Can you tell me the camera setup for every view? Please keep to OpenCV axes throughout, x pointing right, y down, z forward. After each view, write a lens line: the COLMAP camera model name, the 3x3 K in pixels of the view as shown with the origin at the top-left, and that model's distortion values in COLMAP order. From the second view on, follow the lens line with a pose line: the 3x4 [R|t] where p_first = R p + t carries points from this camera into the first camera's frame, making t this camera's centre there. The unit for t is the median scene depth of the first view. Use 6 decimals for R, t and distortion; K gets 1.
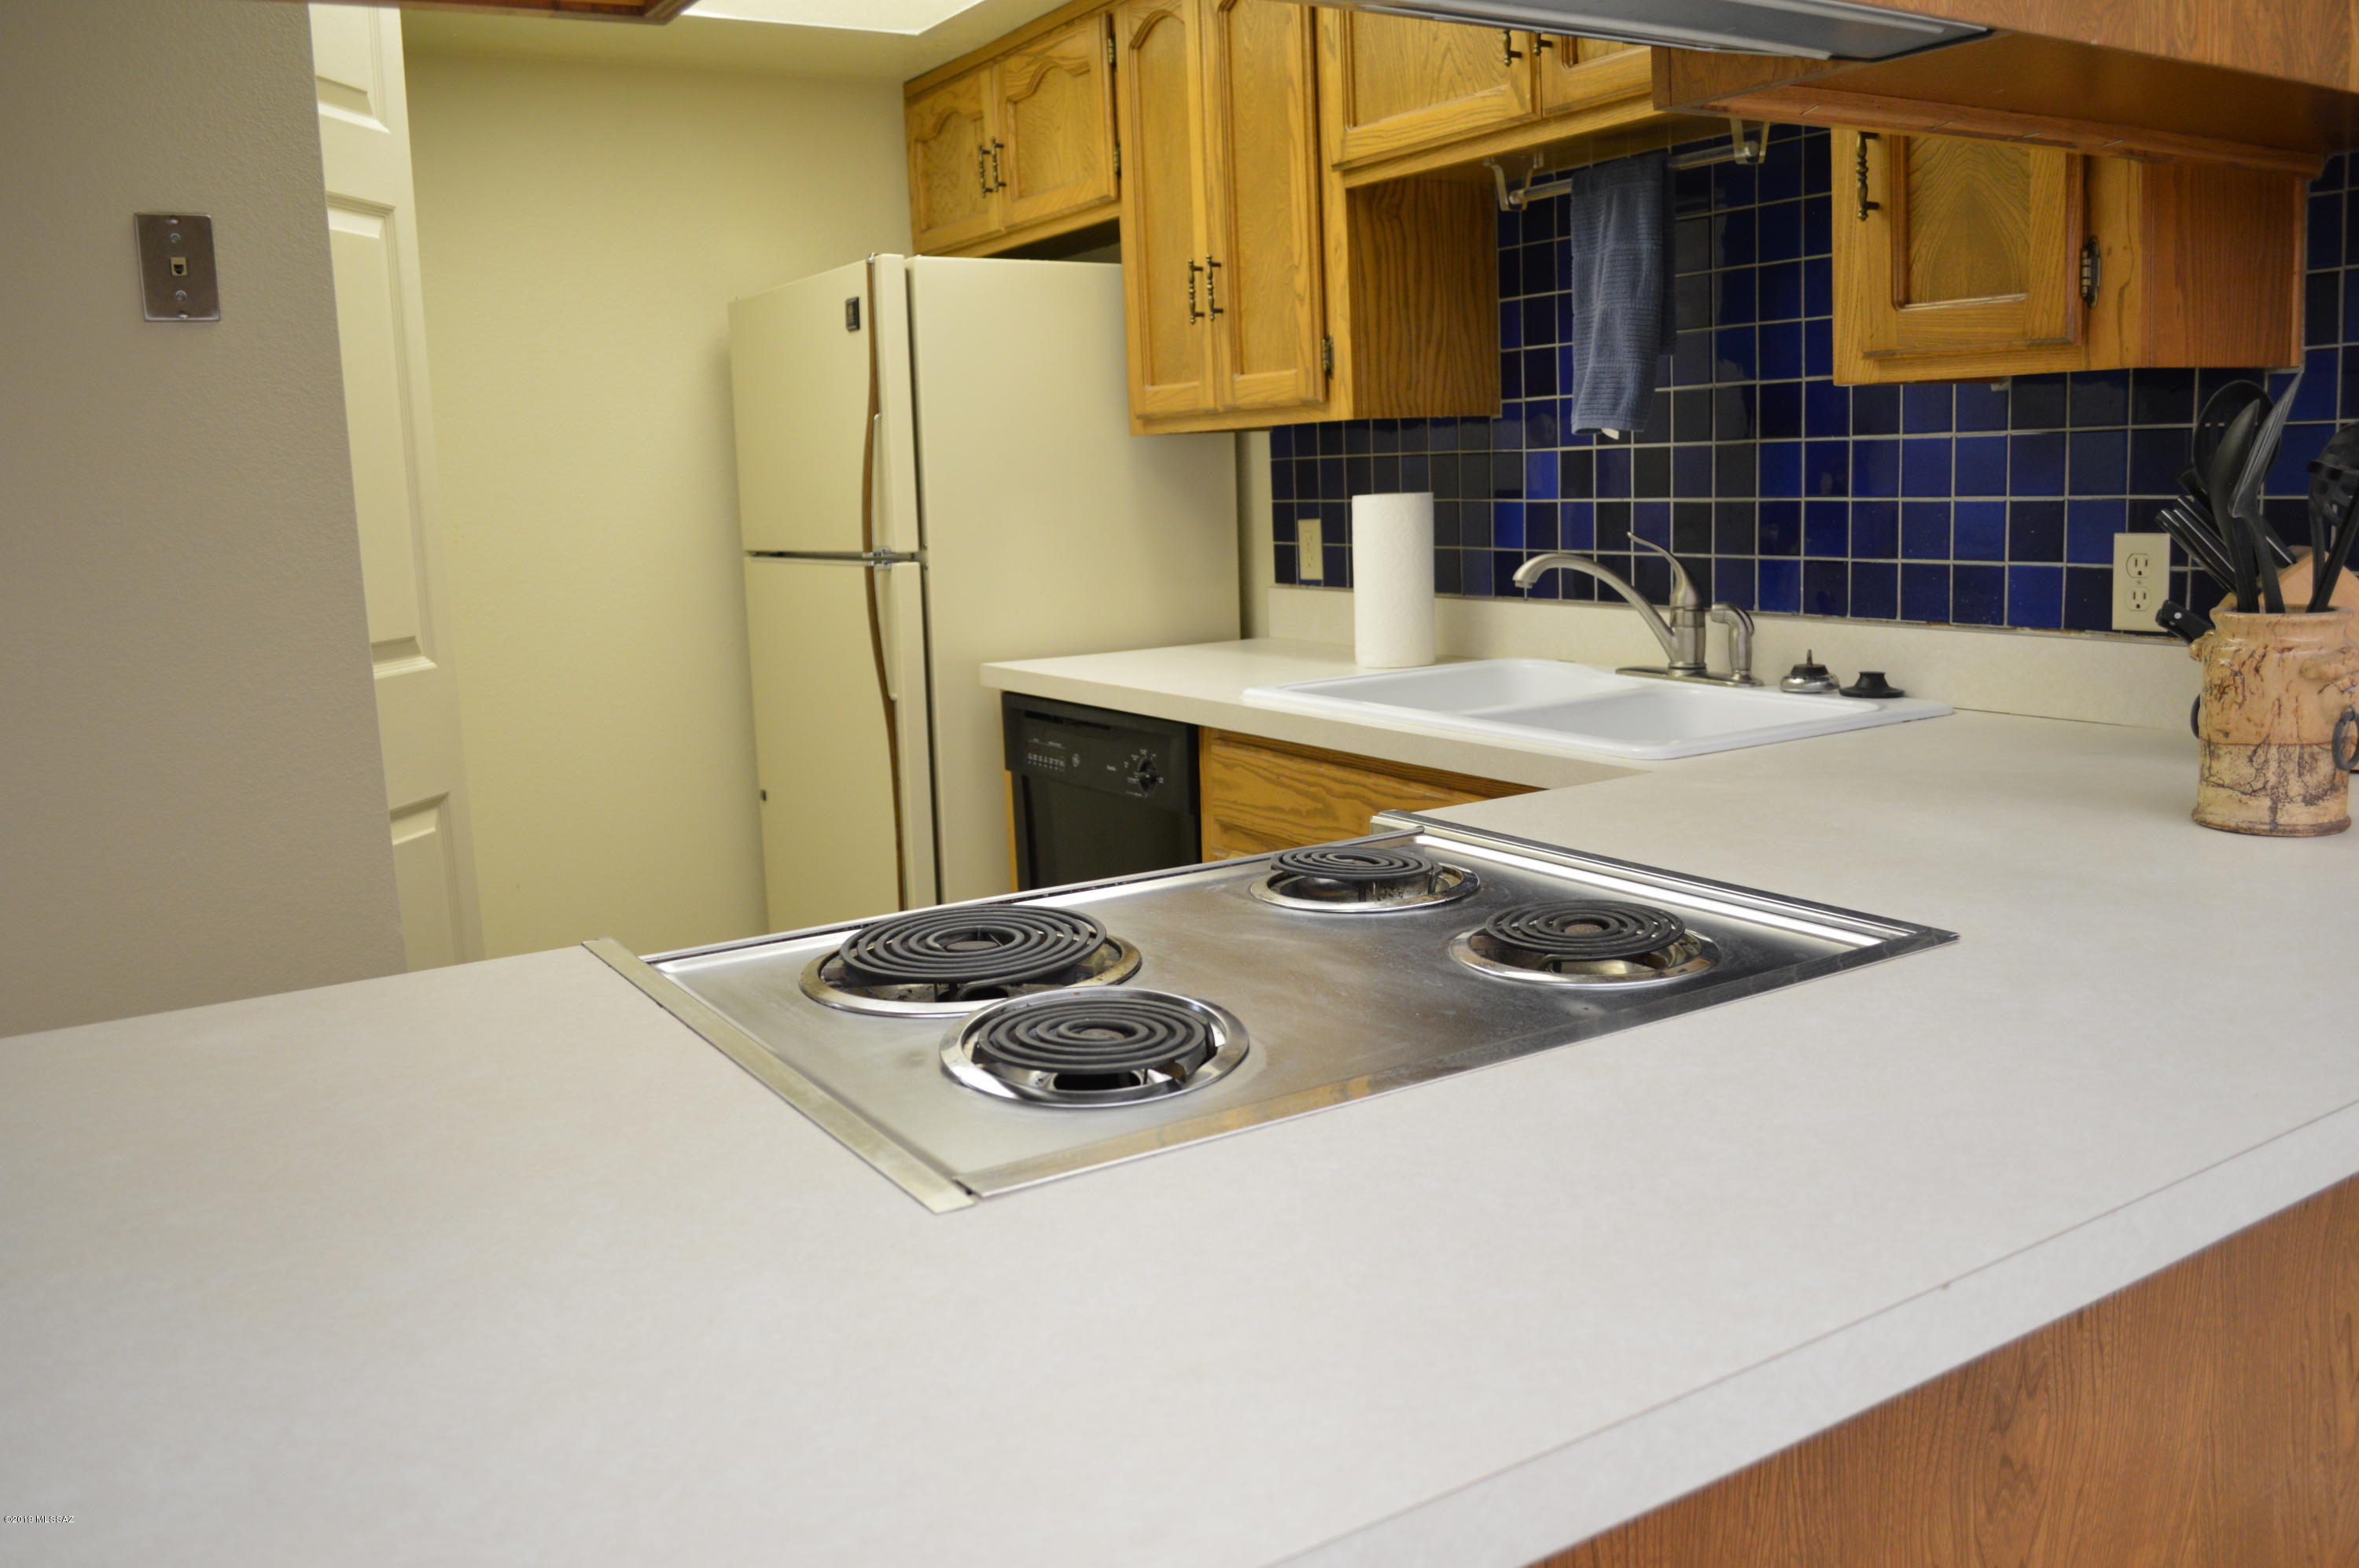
lens RADIAL K [[1857.3, 0, 1179.5], [0, 1857.3, 784.0], [0, 0, 1]] dist [-0.071911, 0.003993]
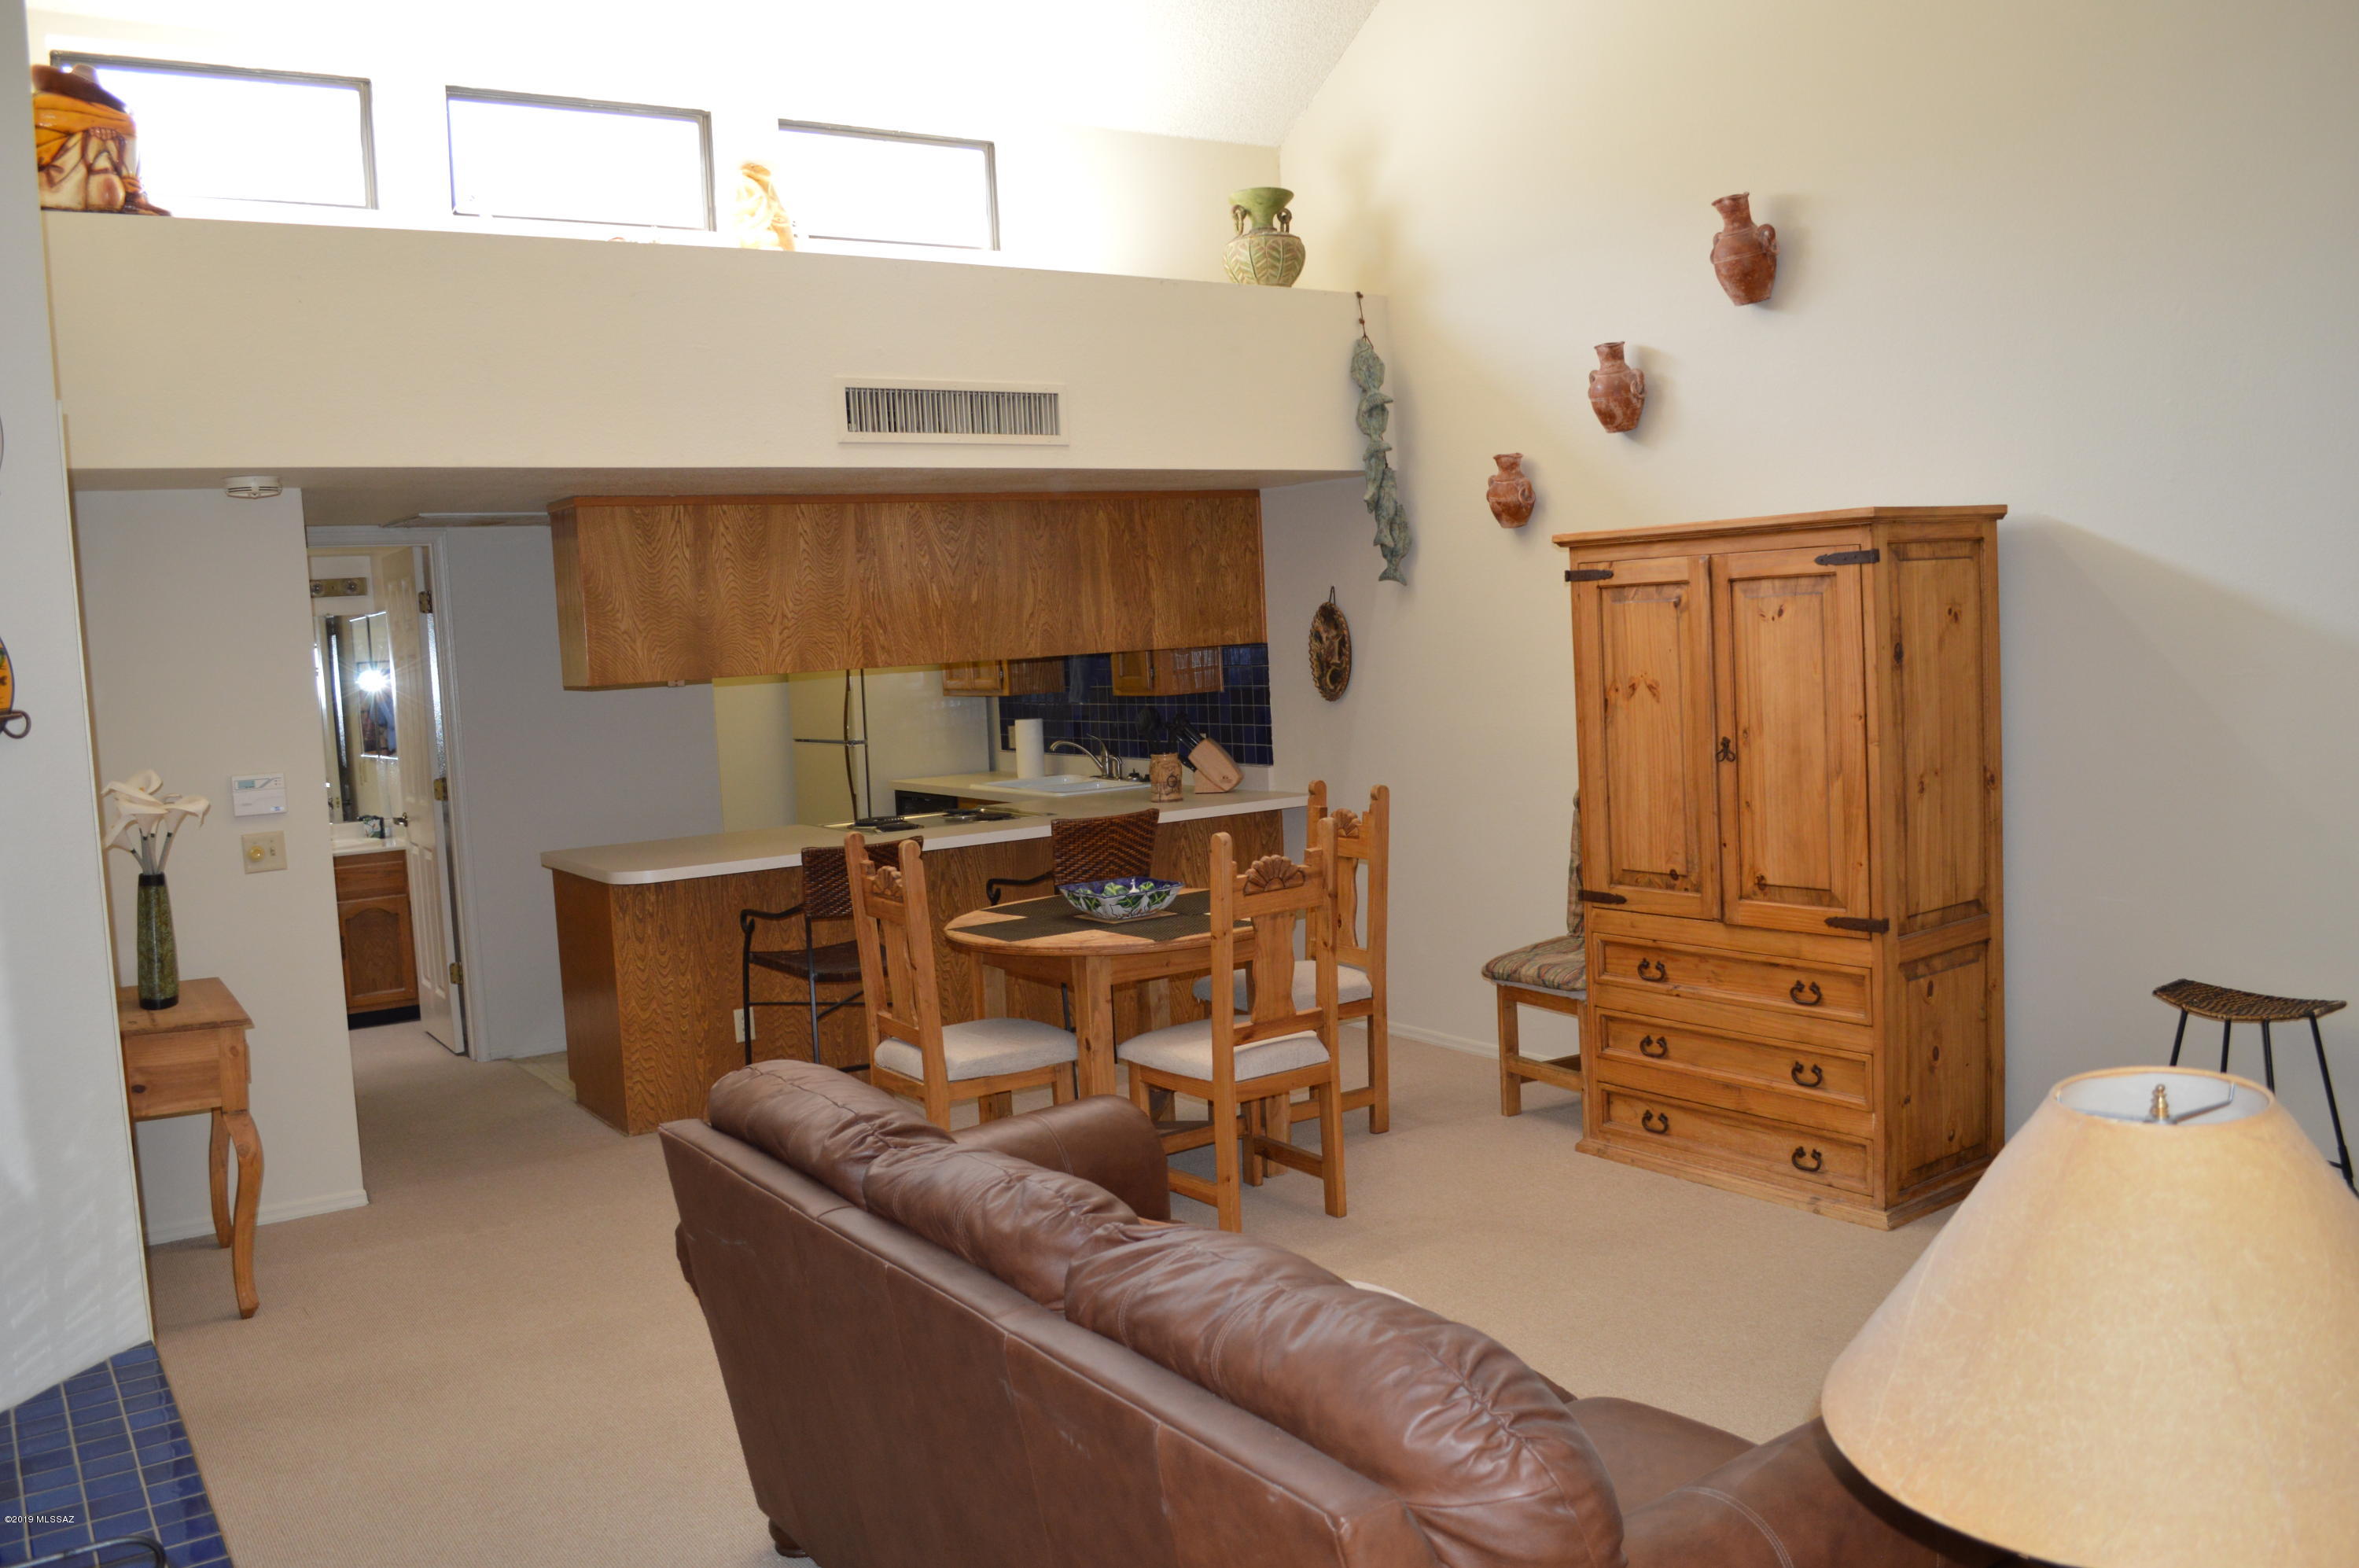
lens RADIAL K [[1883.8, 0, 1179.5], [0, 1883.8, 784.0], [0, 0, 1]] dist [-0.048341, 0.001156]
pose [[0.999701, -0.013177, 0.020601, 0.333279], [0.014925, 0.996086, -0.087120, 0.235715], [-0.019372, 0.087402, 0.995985, -2.220987]]
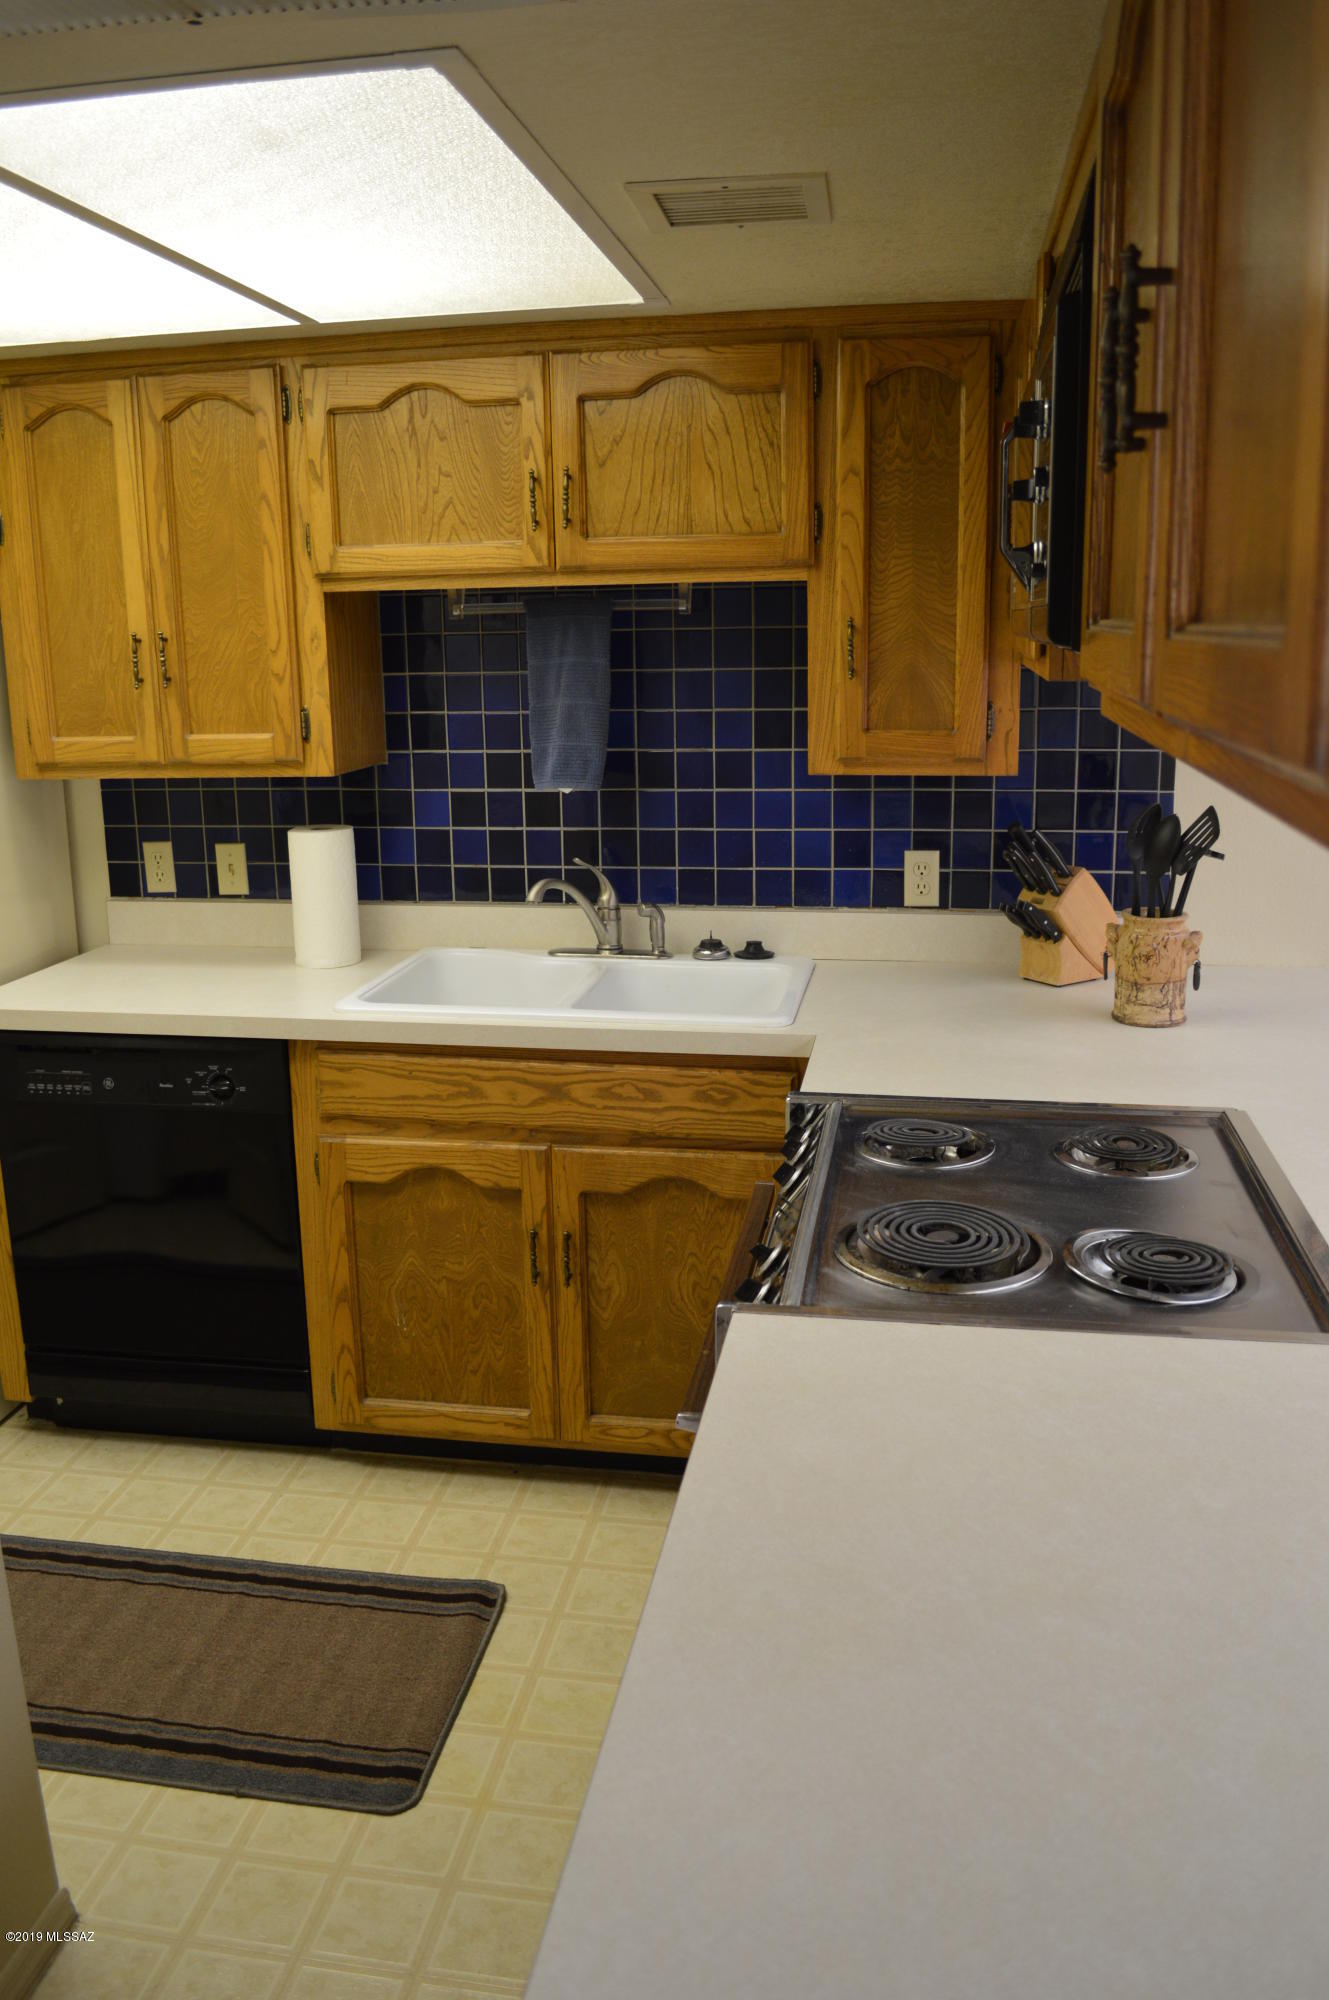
lens RADIAL K [[1574.6, 0, 664.5], [0, 1574.6, 1000.0], [0, 0, 1]] dist [-0.071911, 0.003993]
pose [[0.677723, -0.140926, 0.721686, -0.596013], [0.114833, 0.989705, 0.085426, -0.124282], [-0.726295, 0.024979, 0.686929, 0.127164]]
